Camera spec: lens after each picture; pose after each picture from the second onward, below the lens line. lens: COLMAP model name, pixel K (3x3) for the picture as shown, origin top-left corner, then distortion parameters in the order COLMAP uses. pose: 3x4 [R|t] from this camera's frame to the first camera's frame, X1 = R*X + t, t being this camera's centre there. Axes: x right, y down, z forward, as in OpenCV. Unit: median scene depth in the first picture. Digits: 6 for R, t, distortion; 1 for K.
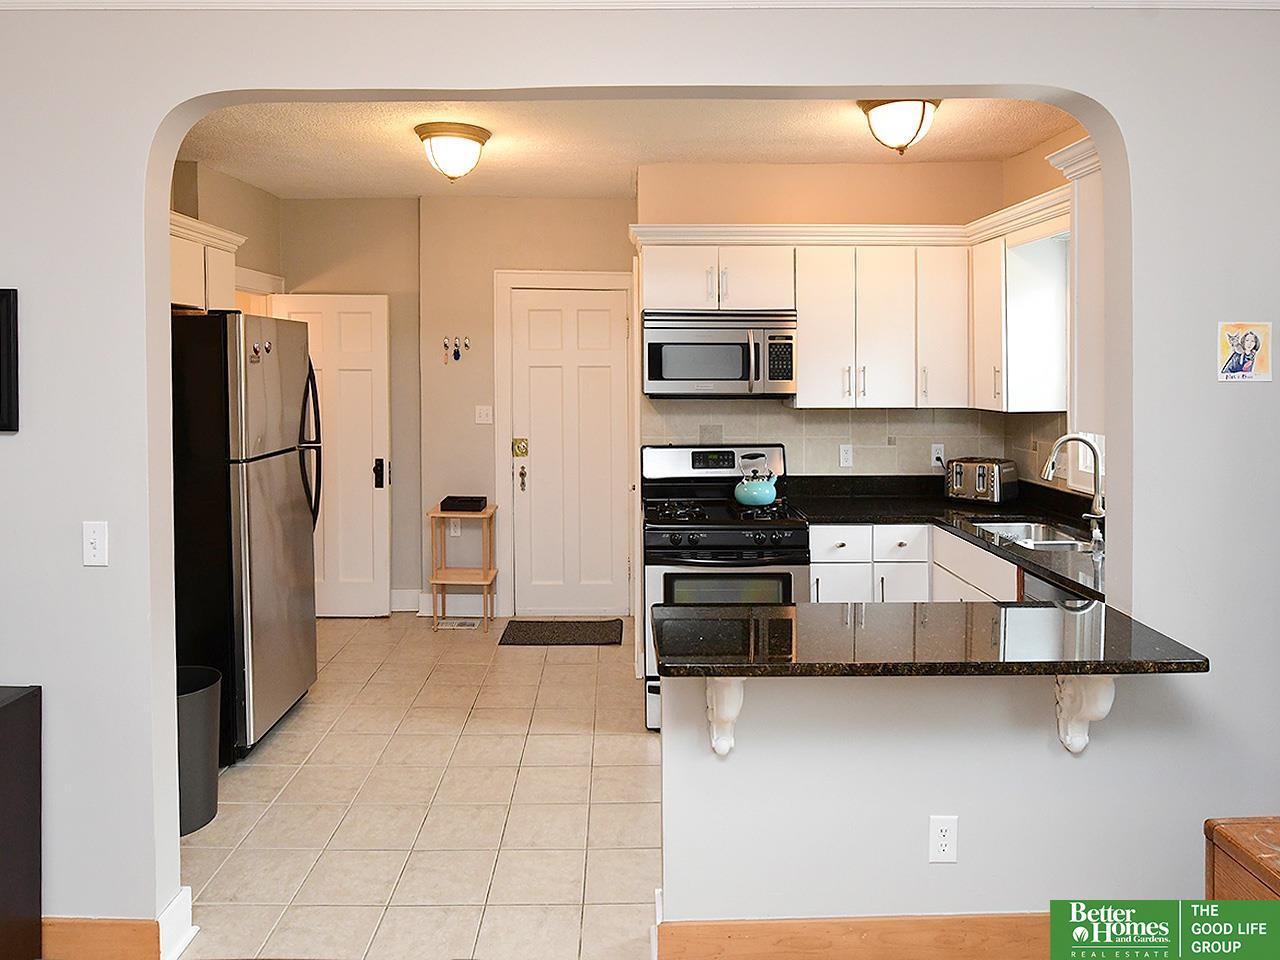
lens RADIAL K [[816.0, 0, 637.5], [0, 816.0, 424.9], [0, 0, 1]] dist [-0.004402, -0.000797]
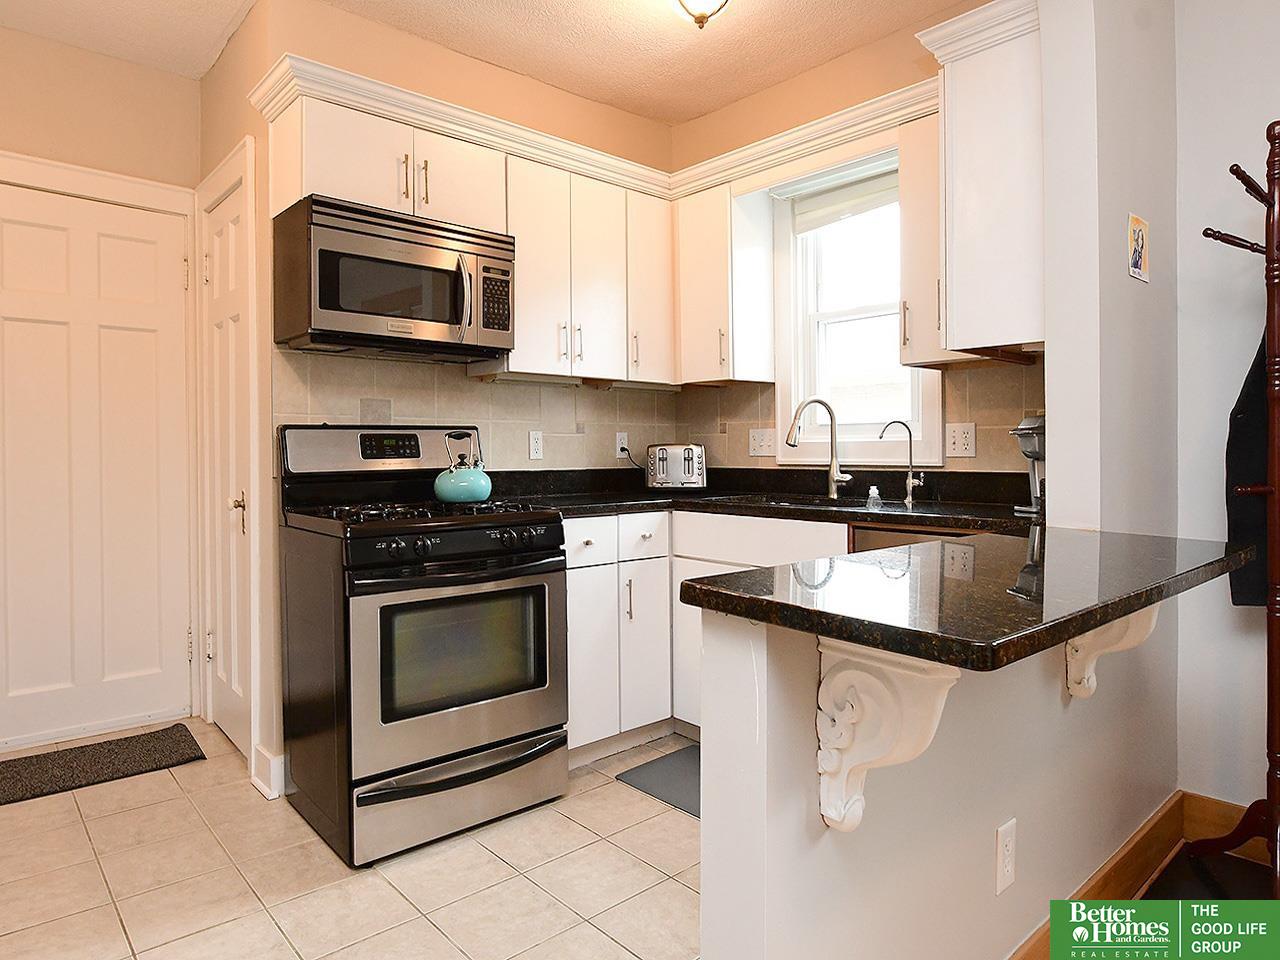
lens RADIAL K [[797.8, 0, 614.0], [0, 797.8, 474.2], [0, 0, 1]] dist [0.004170, -0.018866]
pose [[0.772192, -0.023105, 0.634969, -0.202932], [0.050346, 0.998421, -0.024896, 0.098874], [-0.633392, 0.051193, 0.772136, 0.384786]]
